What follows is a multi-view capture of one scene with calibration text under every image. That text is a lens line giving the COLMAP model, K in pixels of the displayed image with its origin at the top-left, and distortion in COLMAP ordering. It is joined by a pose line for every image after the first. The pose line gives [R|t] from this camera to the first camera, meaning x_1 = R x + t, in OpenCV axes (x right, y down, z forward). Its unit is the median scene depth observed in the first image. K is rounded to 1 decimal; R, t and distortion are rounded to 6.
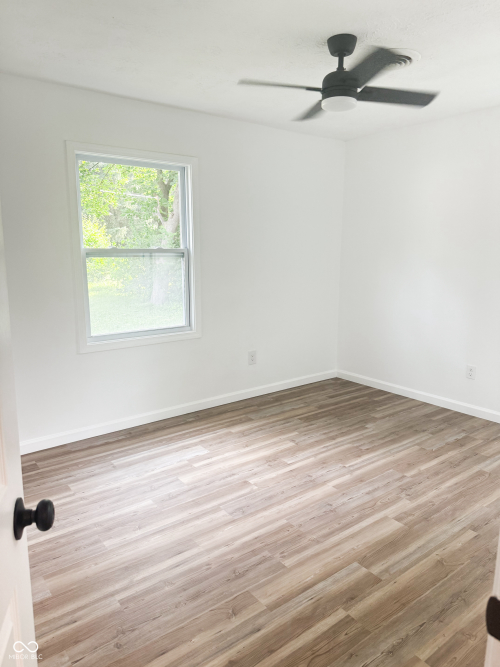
lens RADIAL K [[468.2, 0, 251.2], [0, 468.2, 337.6], [0, 0, 1]] dist [0.043994, -0.057976]
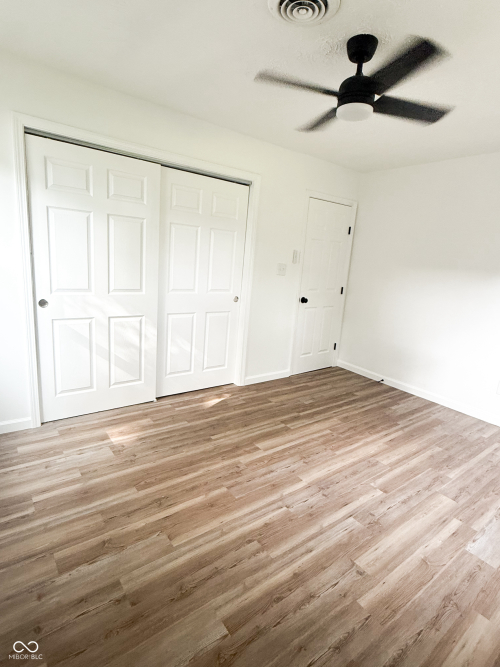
lens RADIAL K [[355.4, 0, 251.1], [0, 355.4, 337.3], [0, 0, 1]] dist [0.001722, 0.000194]
pose [[-0.996584, -0.079379, -0.022802, 0.350411], [-0.081741, 0.908518, 0.409773, -0.320088], [-0.011812, 0.410237, -0.911902, 1.688652]]
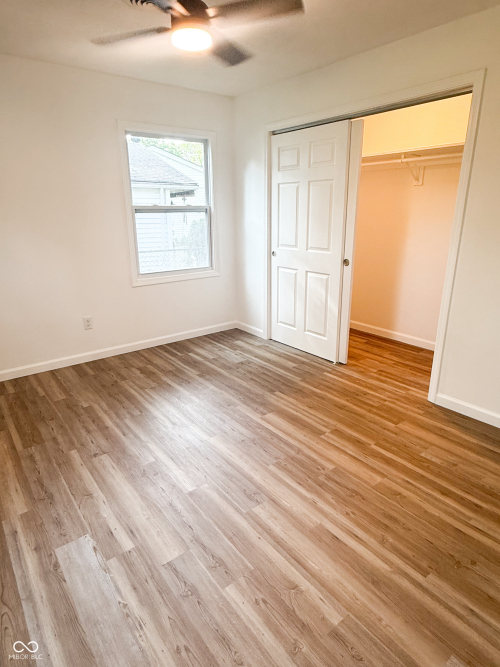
lens RADIAL K [[401.4, 0, 250.0], [0, 401.4, 333.5], [0, 0, 1]] dist [-0.001038, 0.000401]
pose [[-0.006248, -0.303659, 0.952760, -0.646961], [0.201277, 0.932897, 0.298648, -0.159560], [-0.979514, 0.193634, 0.055291, 0.859612]]
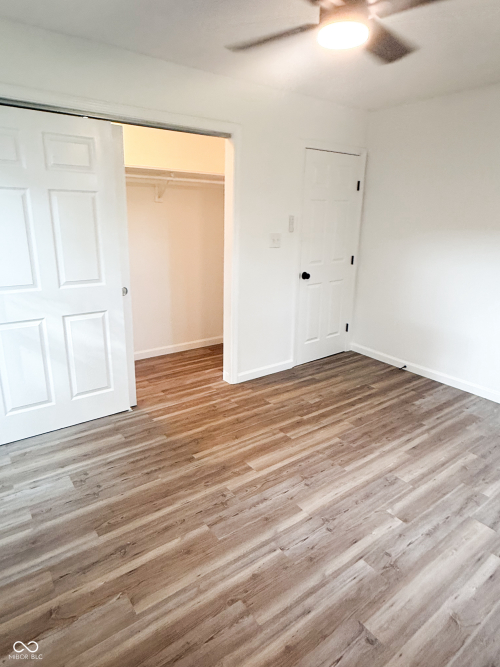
lens RADIAL K [[401.4, 0, 250.0], [0, 401.4, 333.5], [0, 0, 1]] dist [-0.001038, 0.000401]
pose [[-0.999656, -0.026149, 0.001953, 0.290809], [-0.022206, 0.883815, 0.467310, -0.337285], [-0.013946, 0.467106, -0.884091, 1.583243]]
